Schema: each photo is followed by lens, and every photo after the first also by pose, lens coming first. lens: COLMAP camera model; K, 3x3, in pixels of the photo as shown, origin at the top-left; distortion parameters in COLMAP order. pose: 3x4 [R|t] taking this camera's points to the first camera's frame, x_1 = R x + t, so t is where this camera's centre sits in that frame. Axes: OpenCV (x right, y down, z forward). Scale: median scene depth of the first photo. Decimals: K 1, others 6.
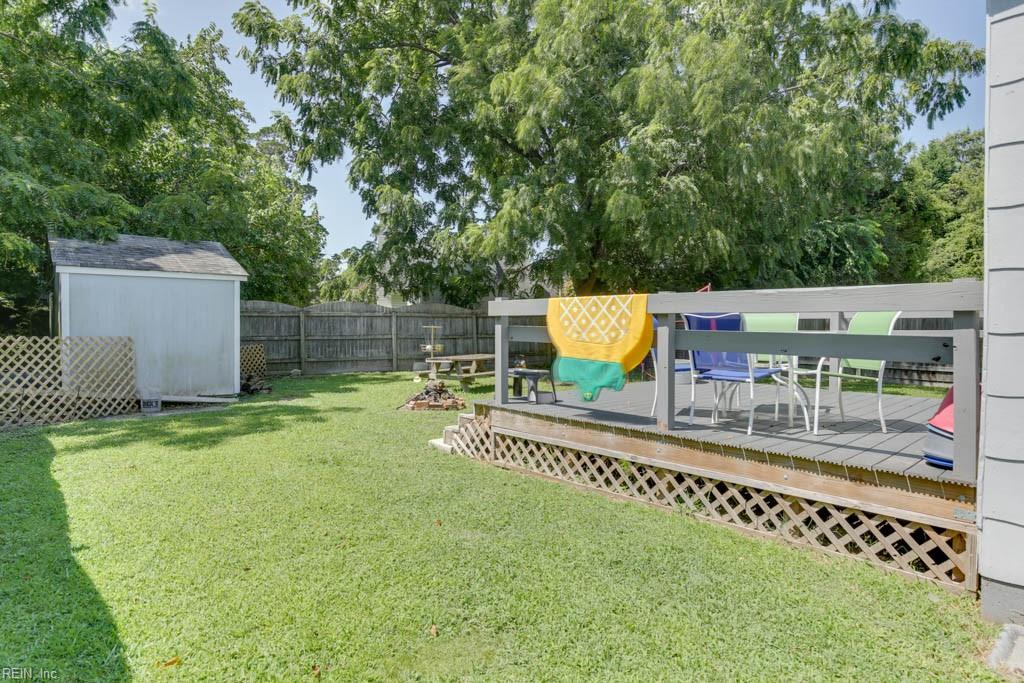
lens RADIAL K [[559.0, 0, 512.0], [0, 559.0, 341.5], [0, 0, 1]] dist [-0.000187, 0.000063]
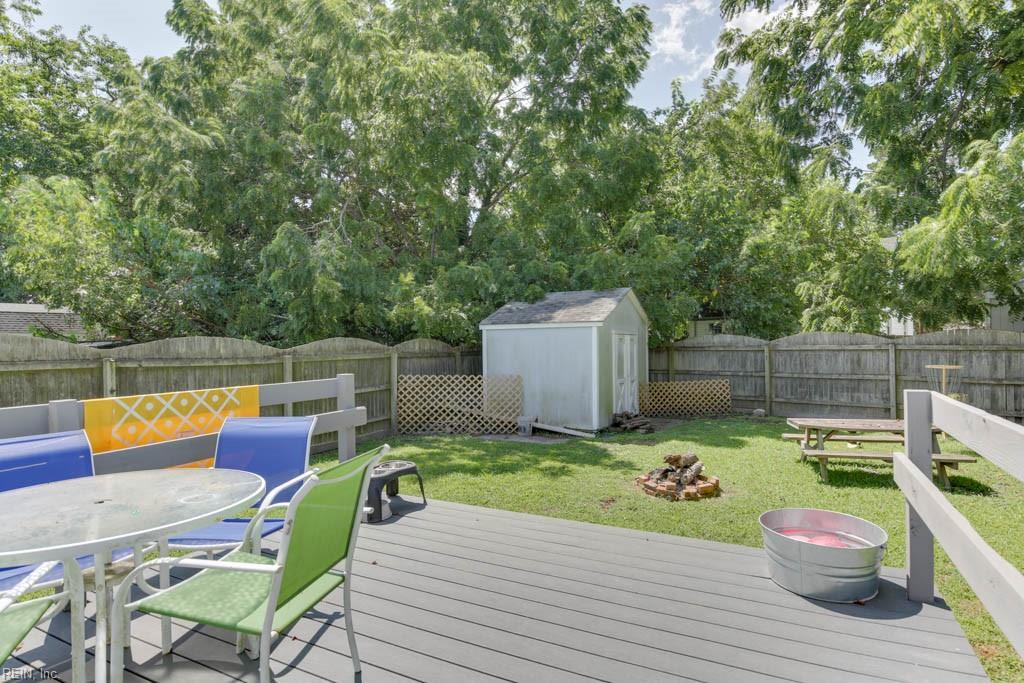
lens RADIAL K [[559.0, 0, 512.0], [0, 559.0, 341.5], [0, 0, 1]] dist [-0.000187, 0.000063]
pose [[0.336346, -0.002726, -0.941735, 0.330526], [-0.012768, 0.999891, -0.007454, -0.047763], [0.941652, 0.014532, 0.336274, 0.315813]]
